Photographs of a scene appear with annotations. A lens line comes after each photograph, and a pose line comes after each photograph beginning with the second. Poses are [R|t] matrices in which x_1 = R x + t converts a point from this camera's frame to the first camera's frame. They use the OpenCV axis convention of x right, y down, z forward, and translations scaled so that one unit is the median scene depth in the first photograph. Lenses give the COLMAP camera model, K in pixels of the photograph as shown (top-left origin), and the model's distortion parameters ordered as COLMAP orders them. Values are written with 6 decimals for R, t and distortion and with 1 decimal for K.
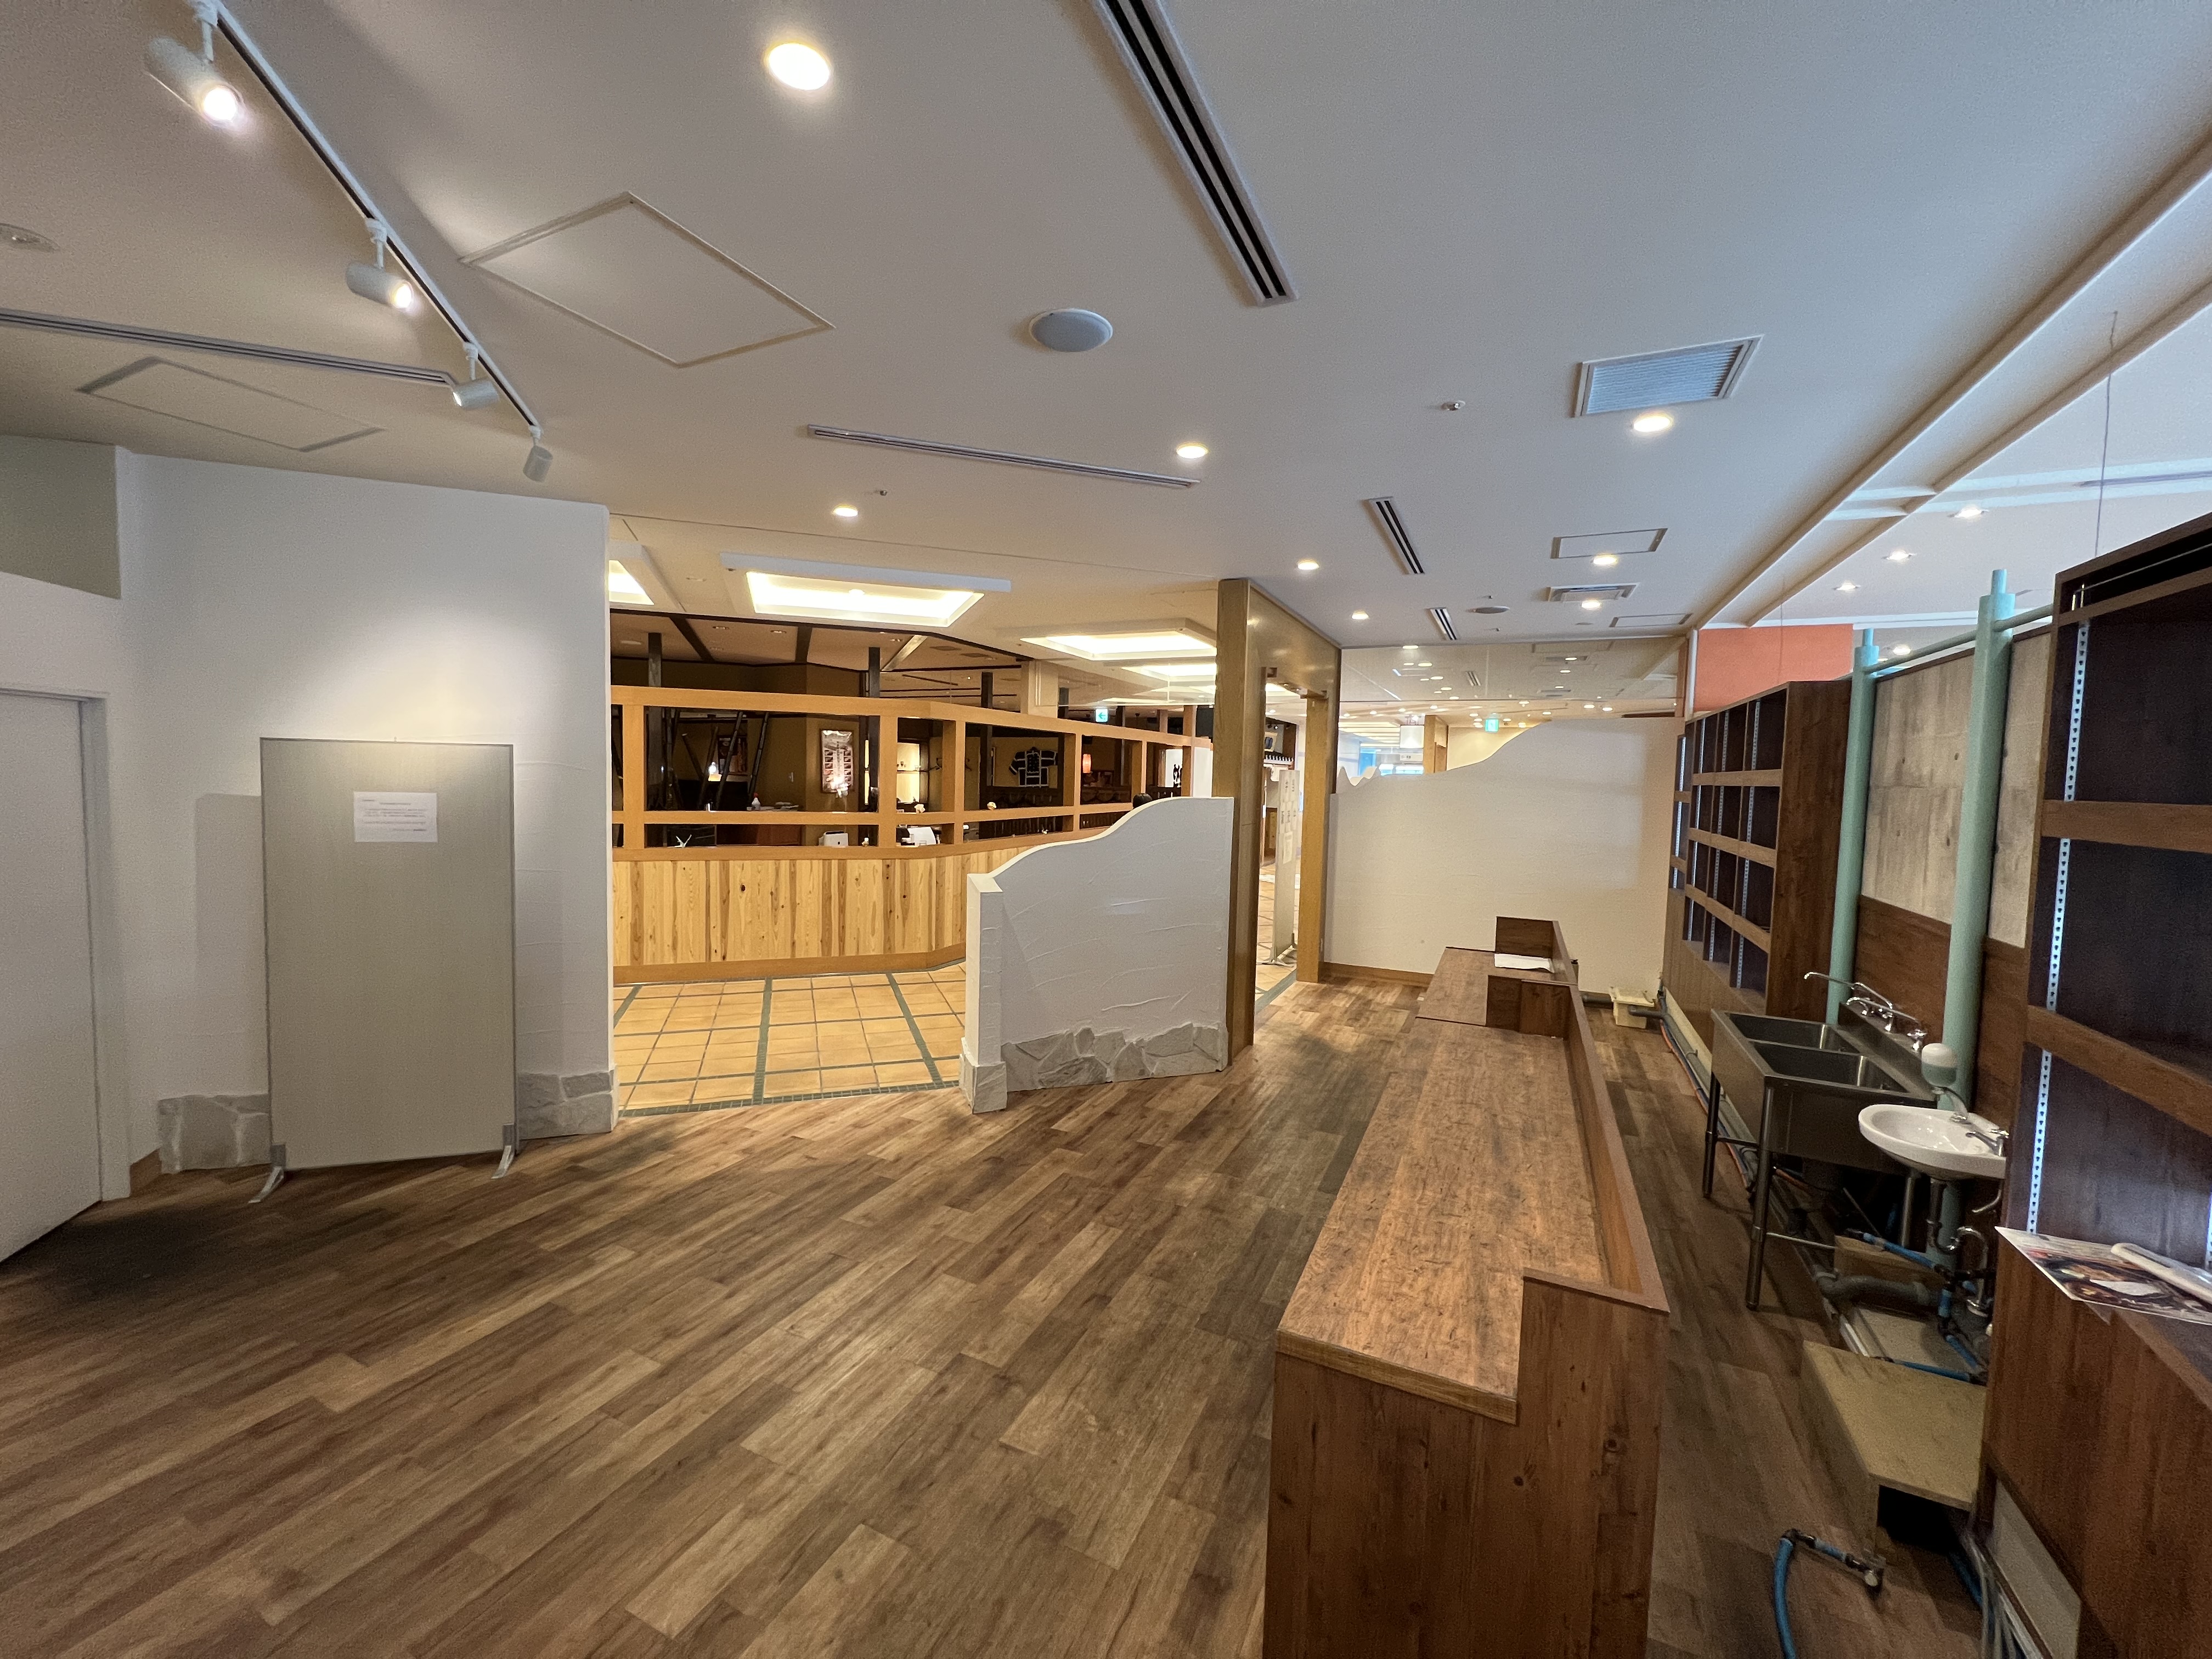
lens RADIAL K [[883.5, 0, 1094.3], [0, 883.5, 826.1], [0, 0, 1]] dist [-0.002786, 0.000164]
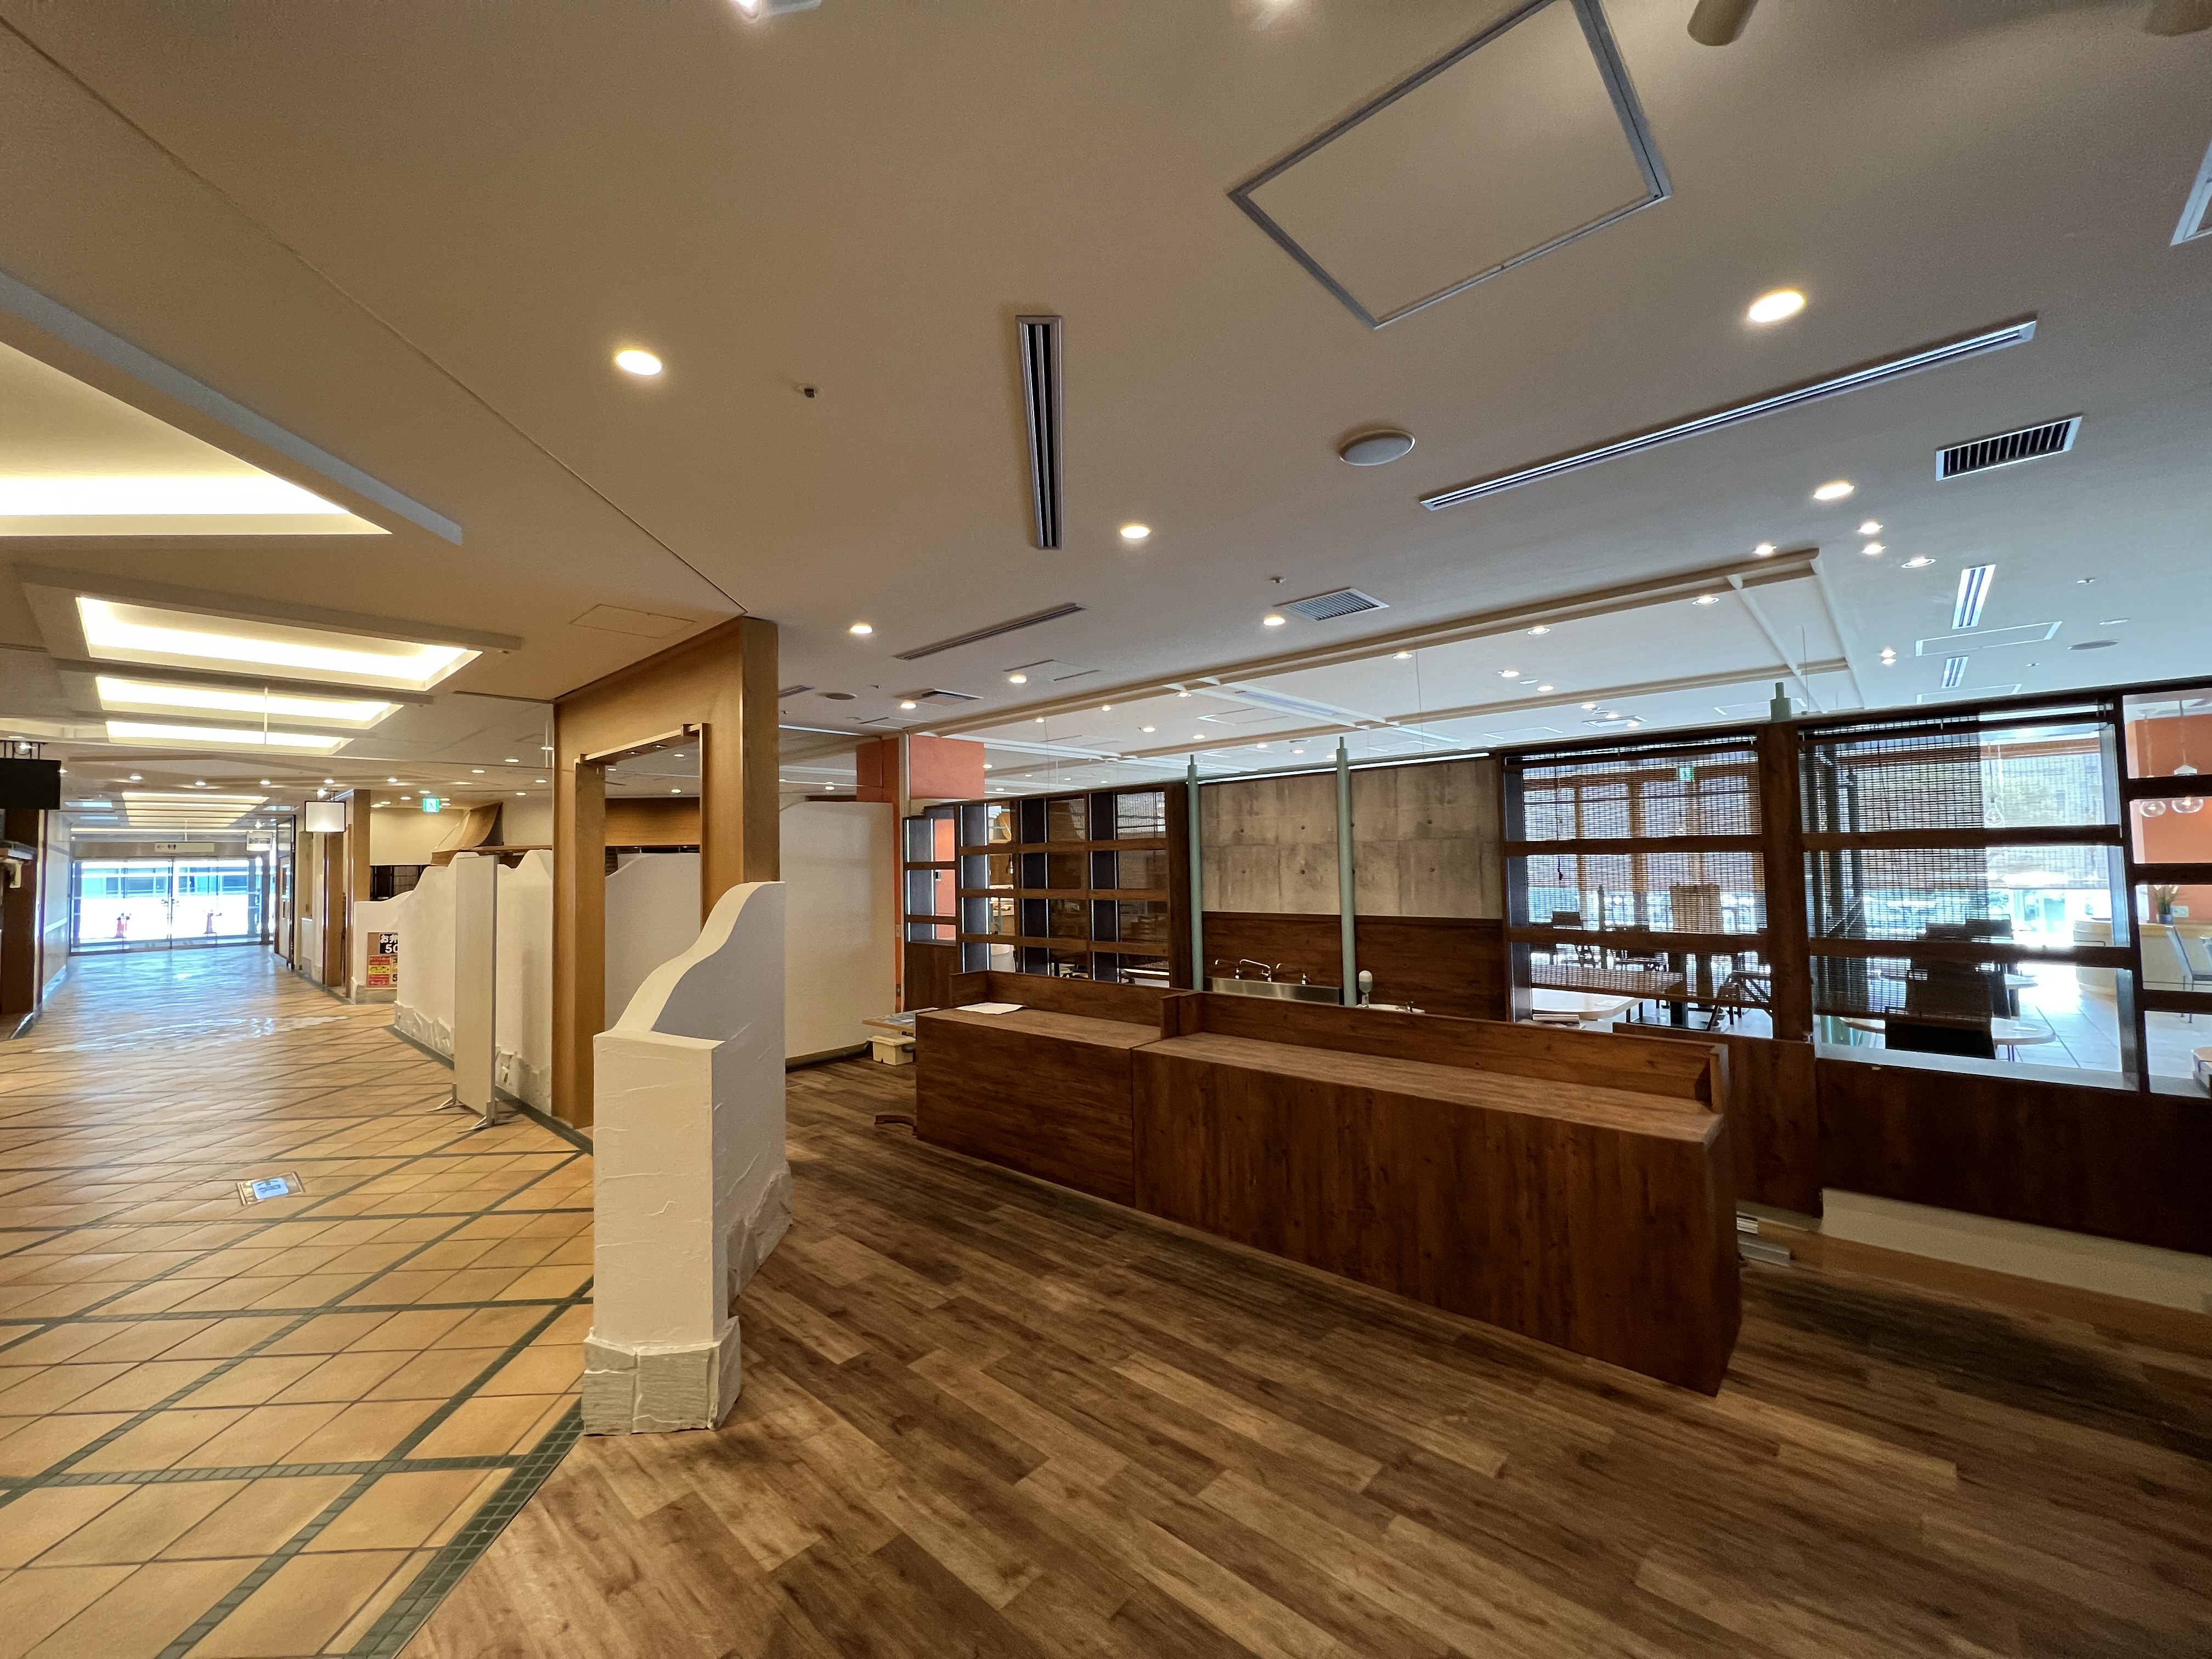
lens RADIAL K [[883.5, 0, 1096.2], [0, 883.5, 829.3], [0, 0, 1]] dist [-0.002786, 0.000164]
pose [[0.288348, 0.004749, 0.957514, -0.654057], [0.088845, 0.995541, -0.031692, -0.034562], [-0.953395, 0.094209, 0.286640, 0.571656]]
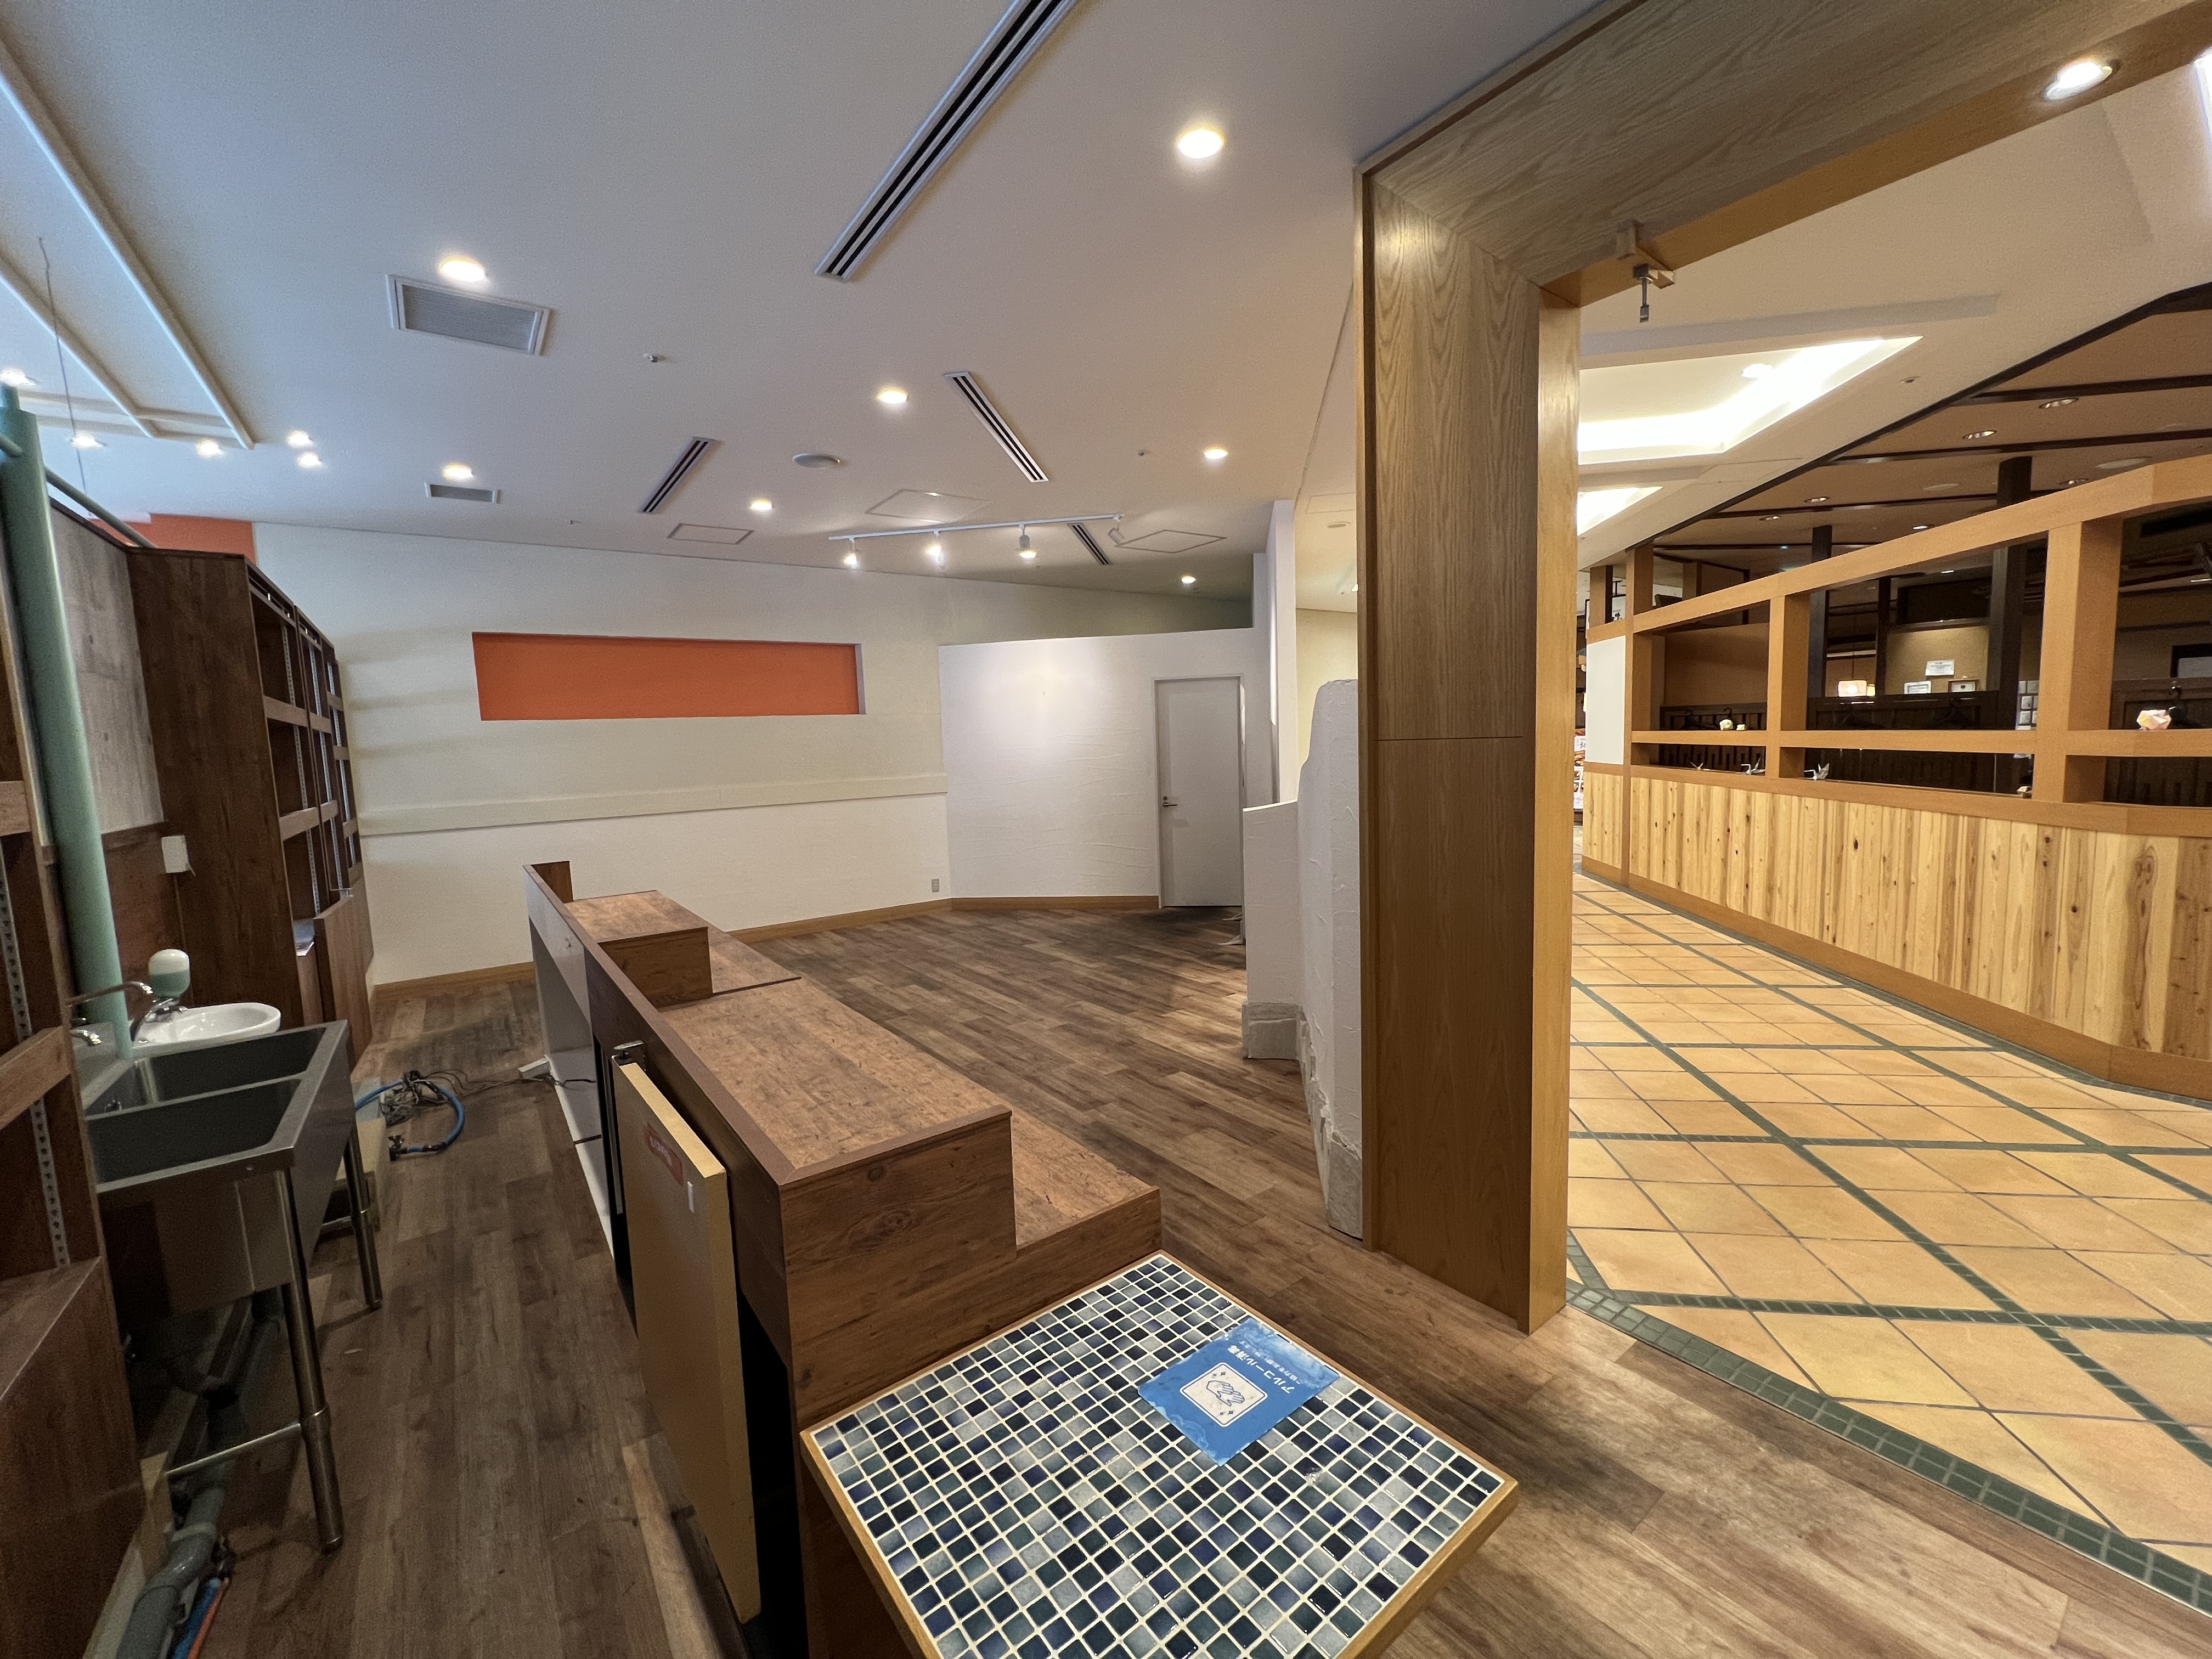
lens RADIAL K [[883.5, 0, 1100.5], [0, 883.5, 821.1], [0, 0, 1]] dist [-0.002786, 0.000164]
pose [[-0.462950, 0.079040, -0.882853, 0.763032], [-0.026478, 0.994339, 0.102906, -0.002043], [0.885989, 0.071016, -0.458236, 1.322124]]
